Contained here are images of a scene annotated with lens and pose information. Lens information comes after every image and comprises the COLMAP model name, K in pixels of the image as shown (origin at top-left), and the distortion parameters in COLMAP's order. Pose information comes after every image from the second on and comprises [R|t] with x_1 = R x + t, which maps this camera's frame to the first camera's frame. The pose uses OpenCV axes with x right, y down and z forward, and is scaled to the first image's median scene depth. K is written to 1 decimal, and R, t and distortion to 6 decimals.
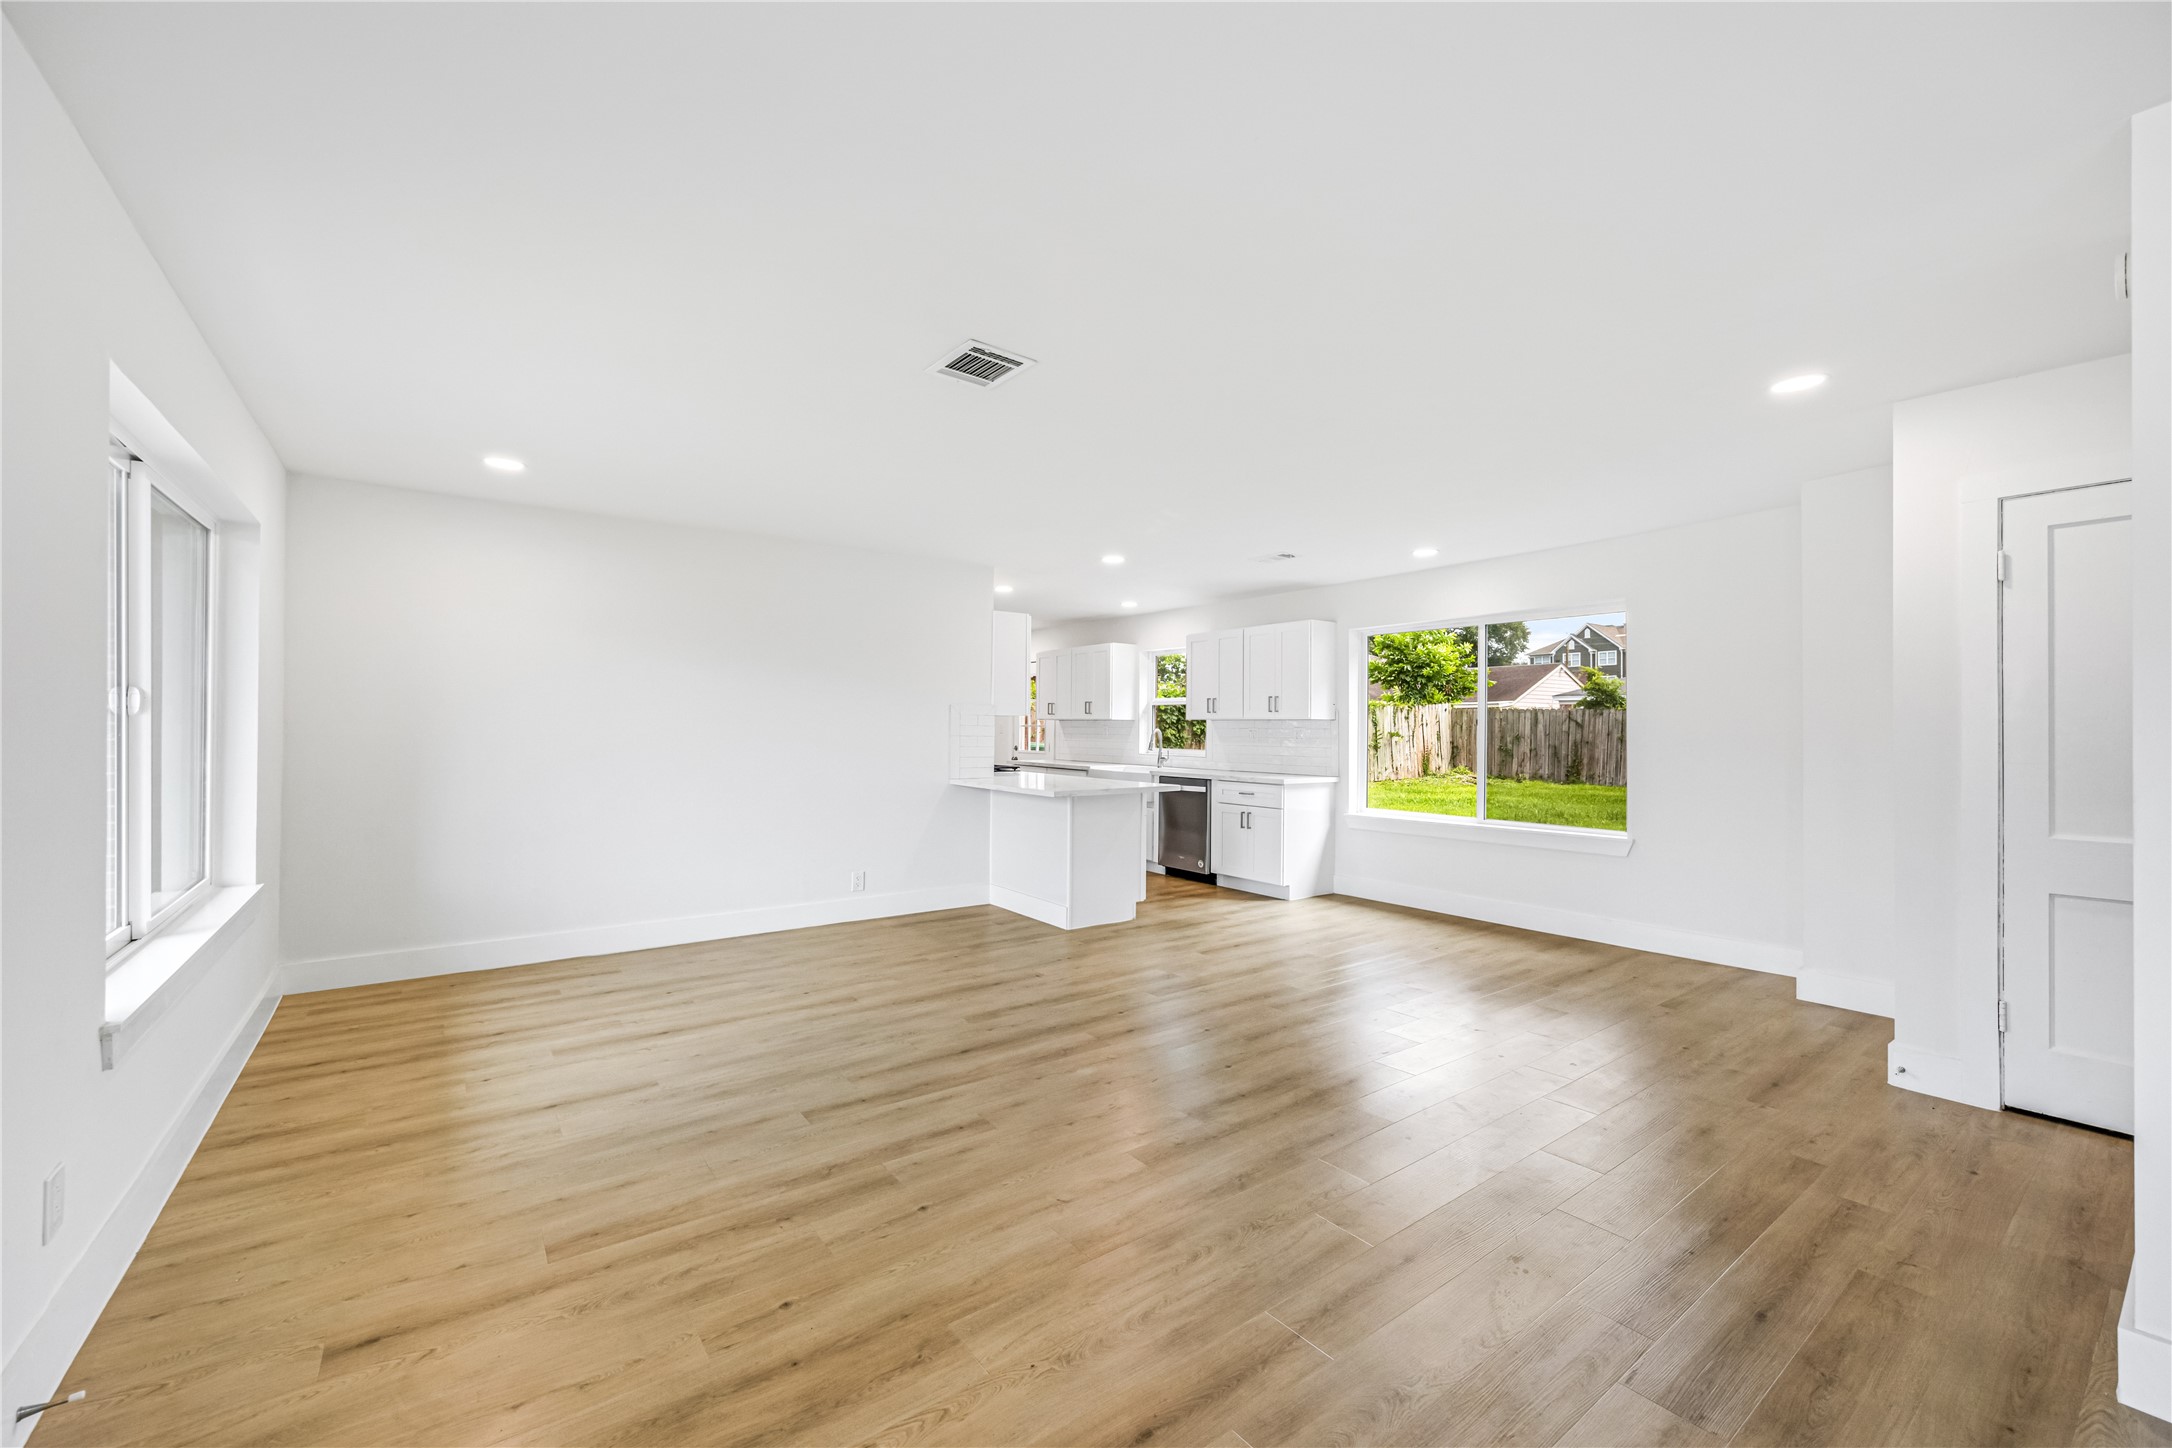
lens RADIAL K [[872.6, 0, 1086.0], [0, 872.6, 724.0], [0, 0, 1]] dist [-0.000797, 0.000114]
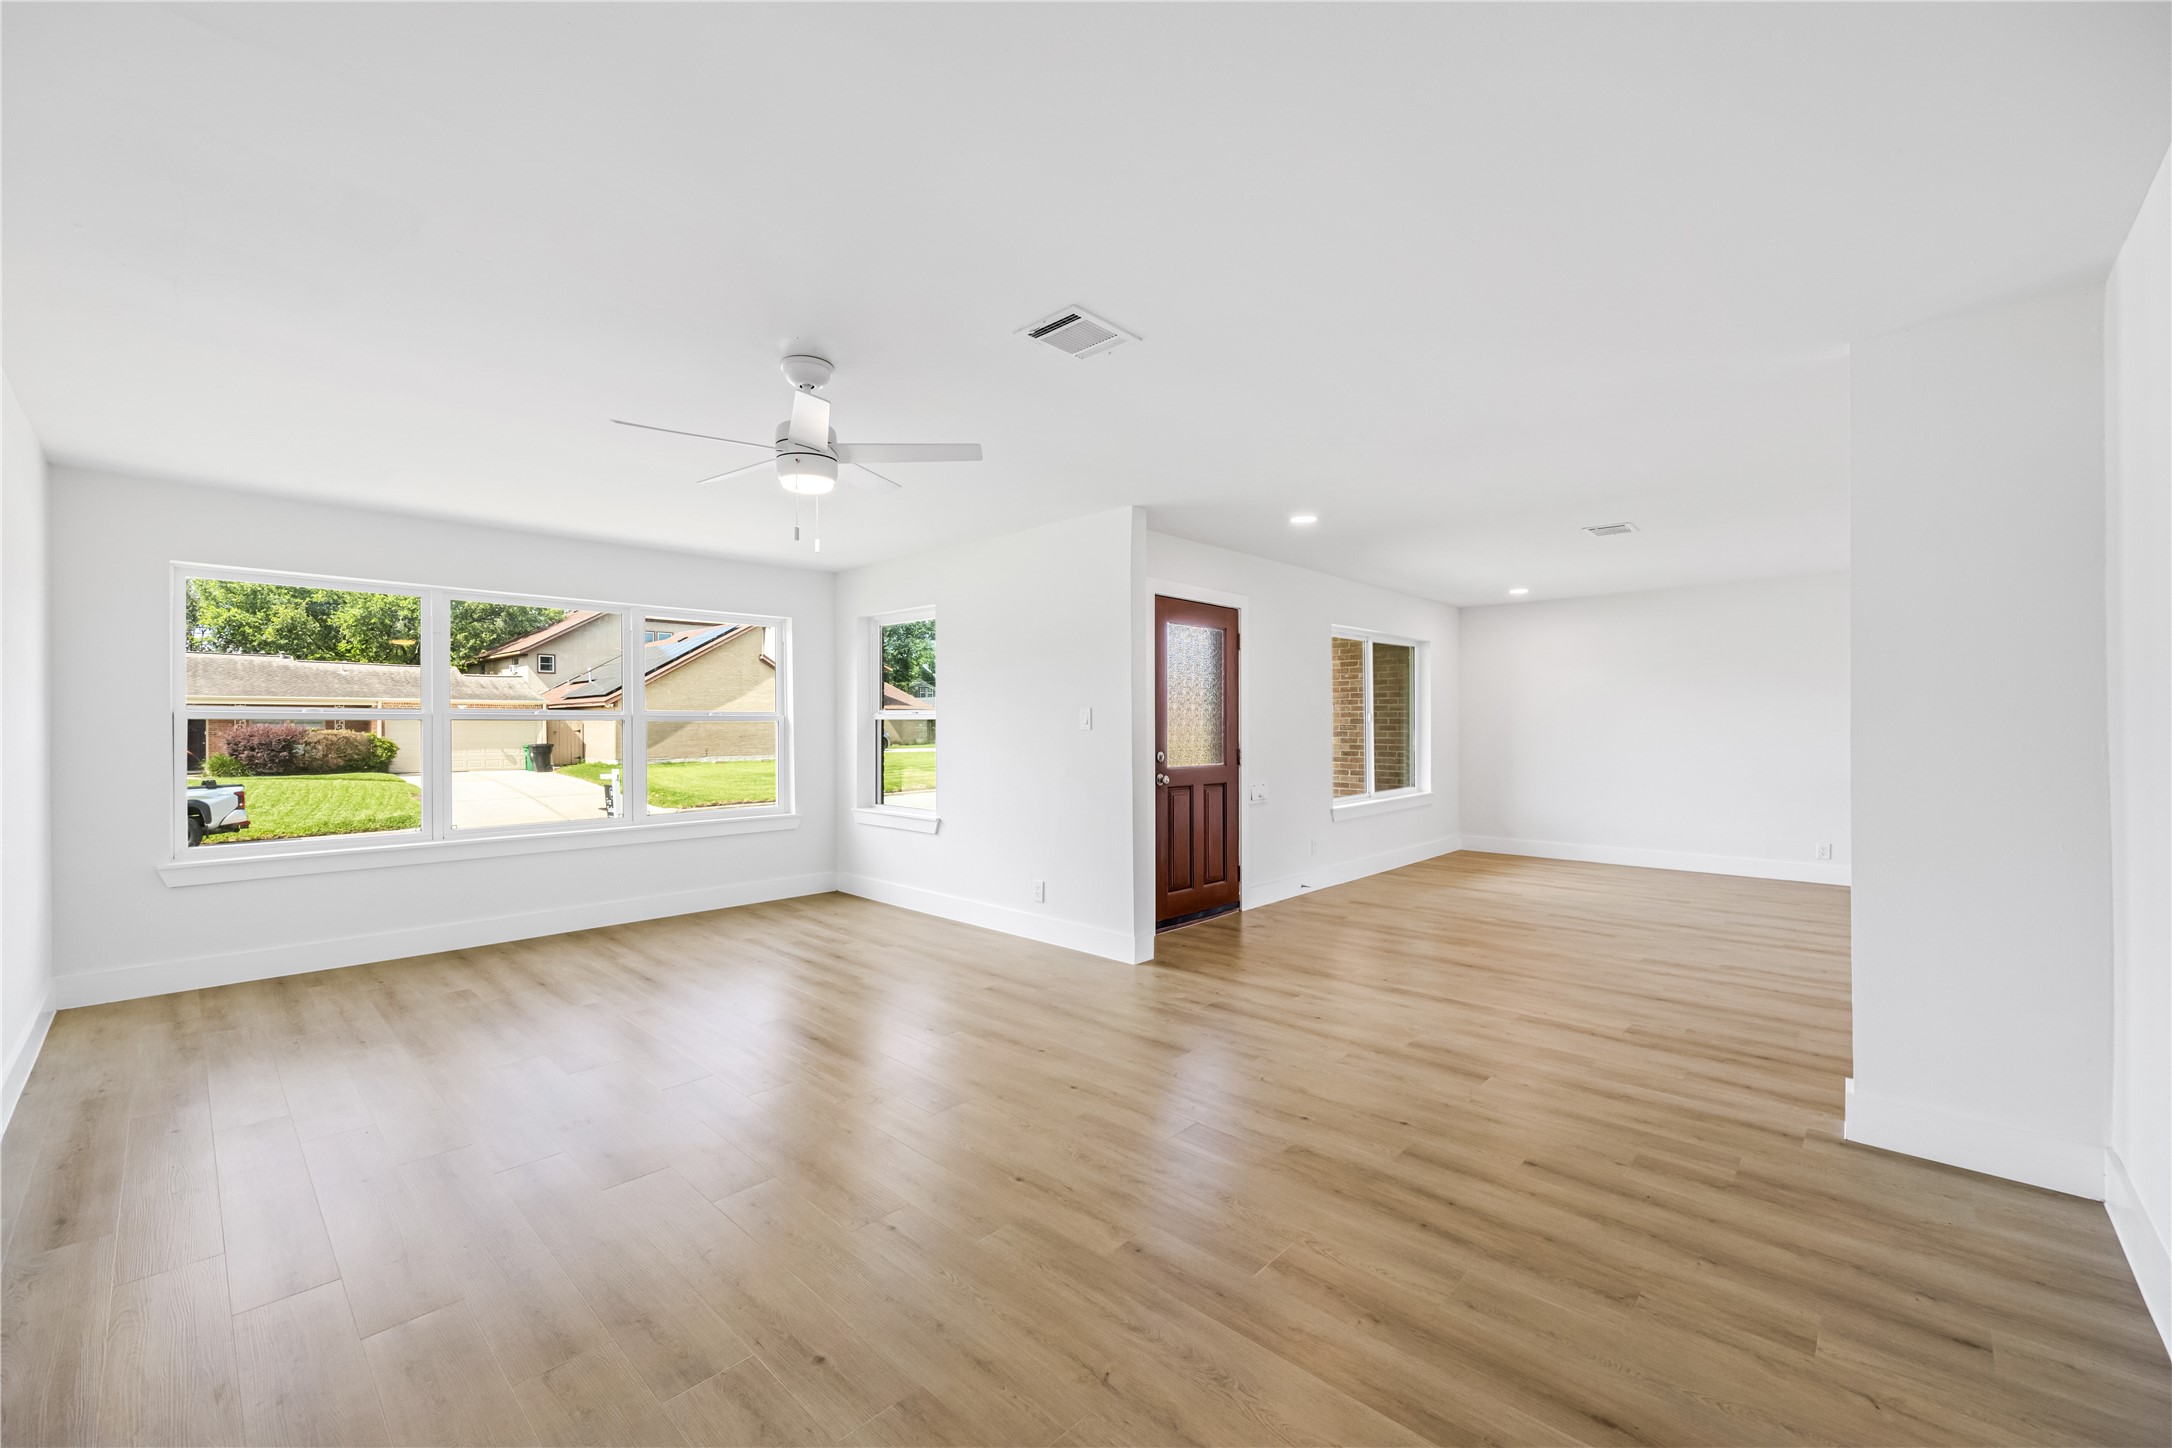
lens RADIAL K [[872.3, 0, 1074.7], [0, 872.3, 716.6], [0, 0, 1]] dist [-0.002824, -0.000133]
pose [[0.170871, -0.015675, -0.985169, 0.630140], [0.008603, 0.999859, -0.014416, 0.001618], [0.985256, -0.006012, 0.170982, -0.187577]]
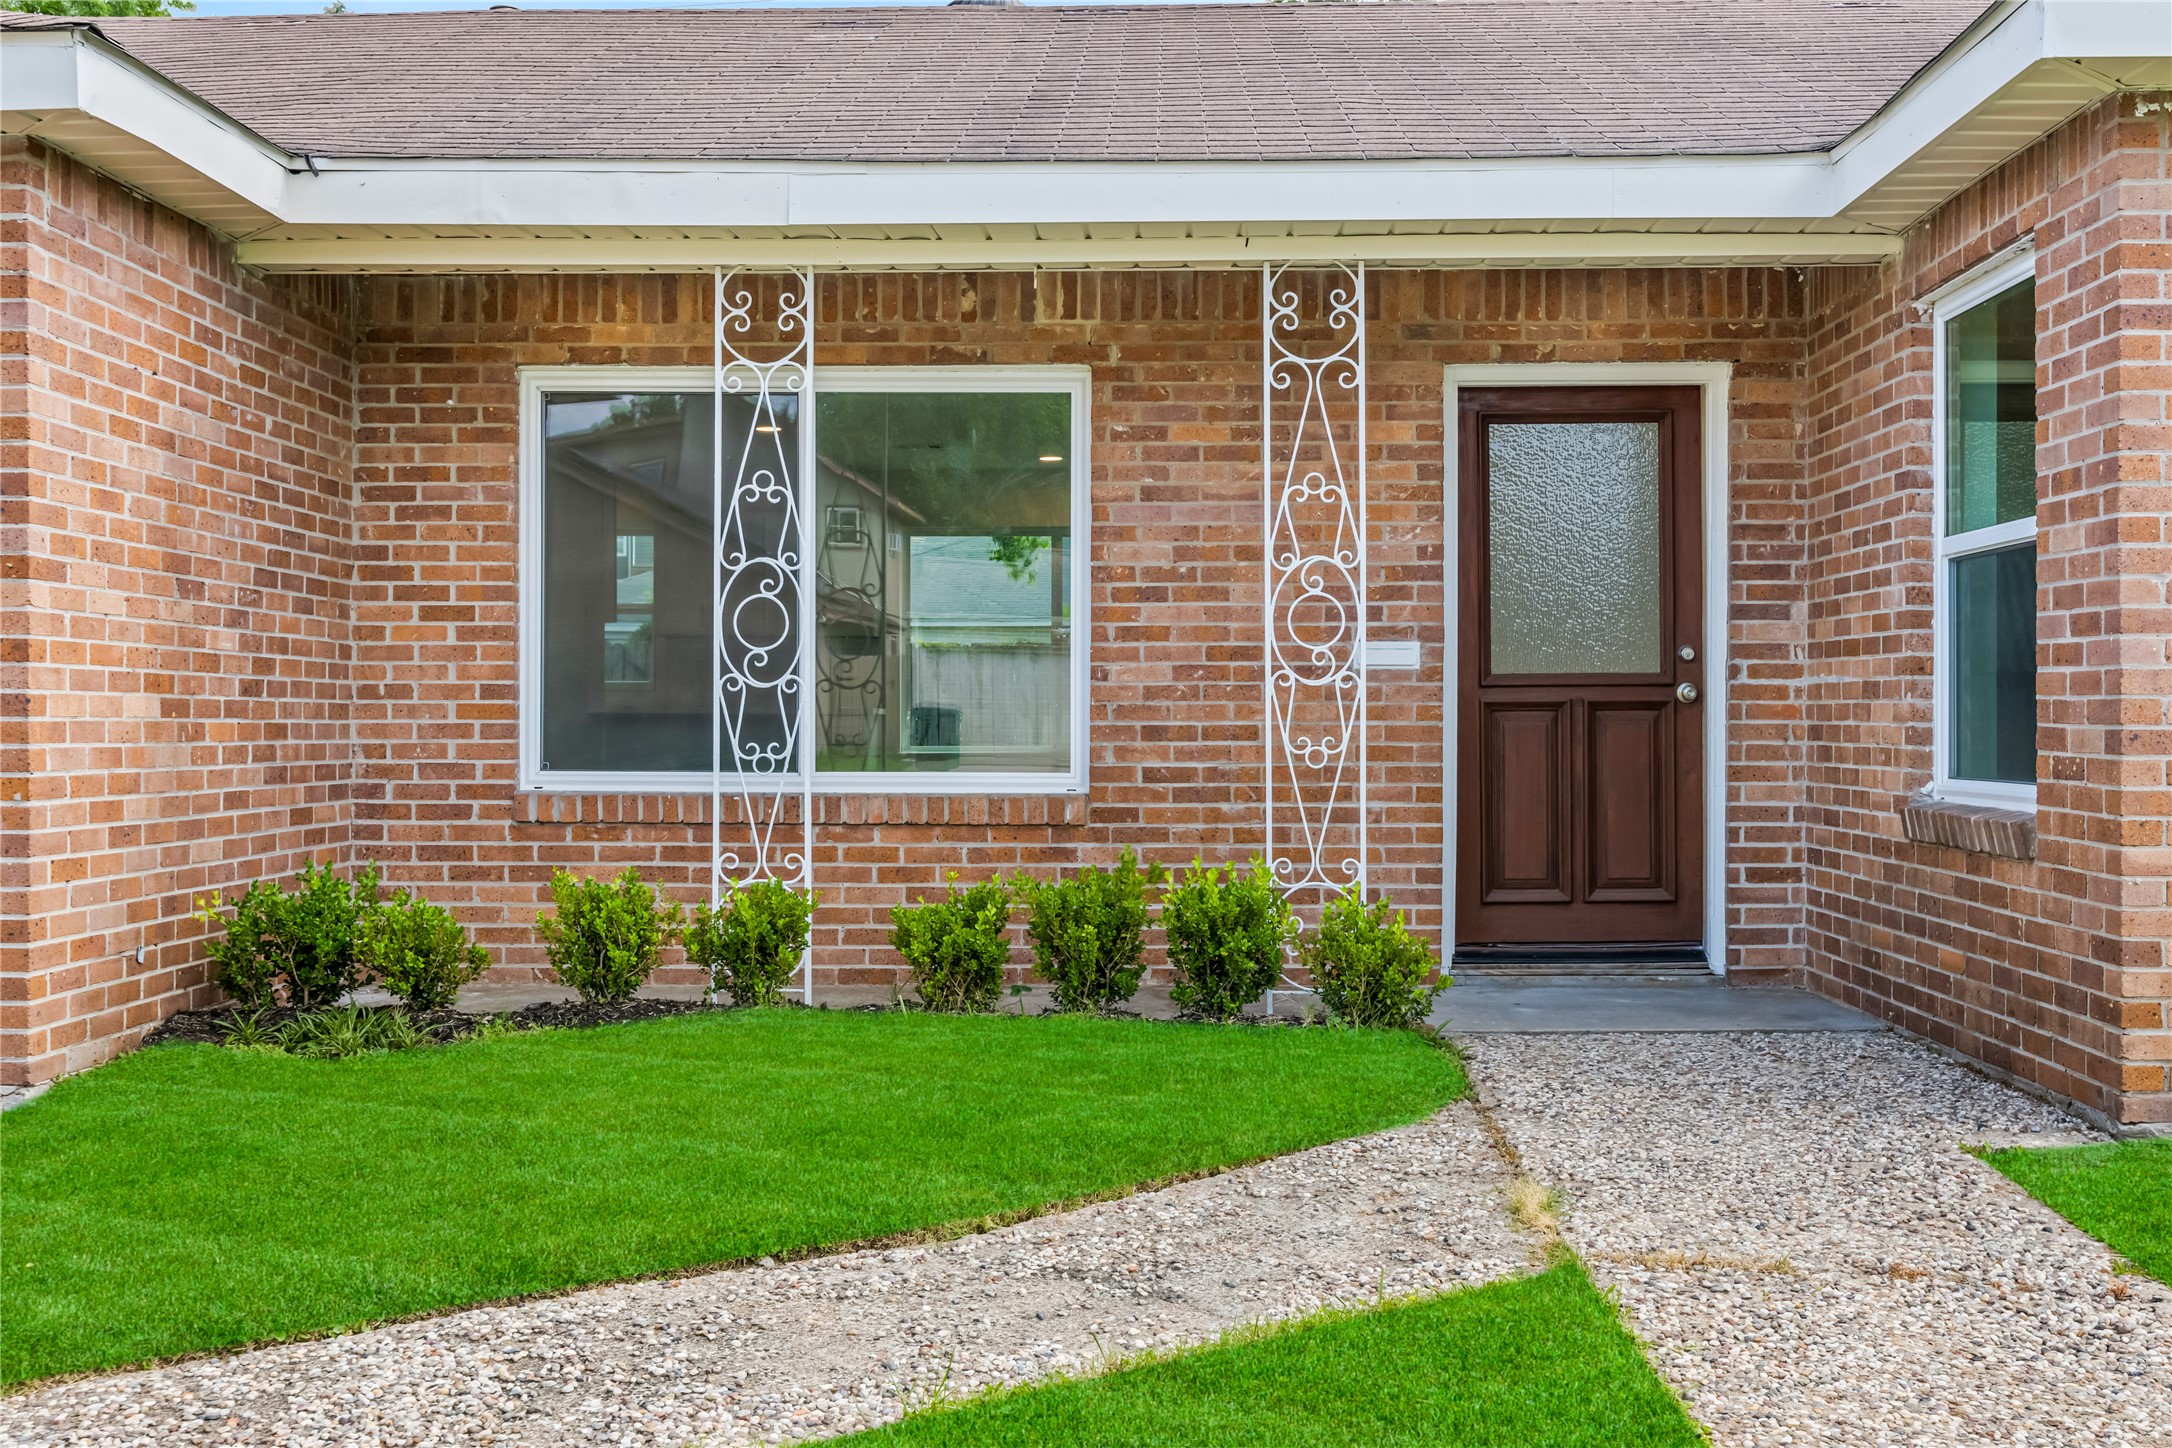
lens RADIAL K [[2306.5, 0, 1148.8], [0, 2306.5, 725.0], [0, 0, 1]] dist [-0.004841, 0.033213]
pose [[0.610444, -0.009479, 0.792003, -1.251483], [-0.000908, 0.999919, 0.012667, 0.047332], [-0.792059, -0.008451, 0.610386, -0.488526]]
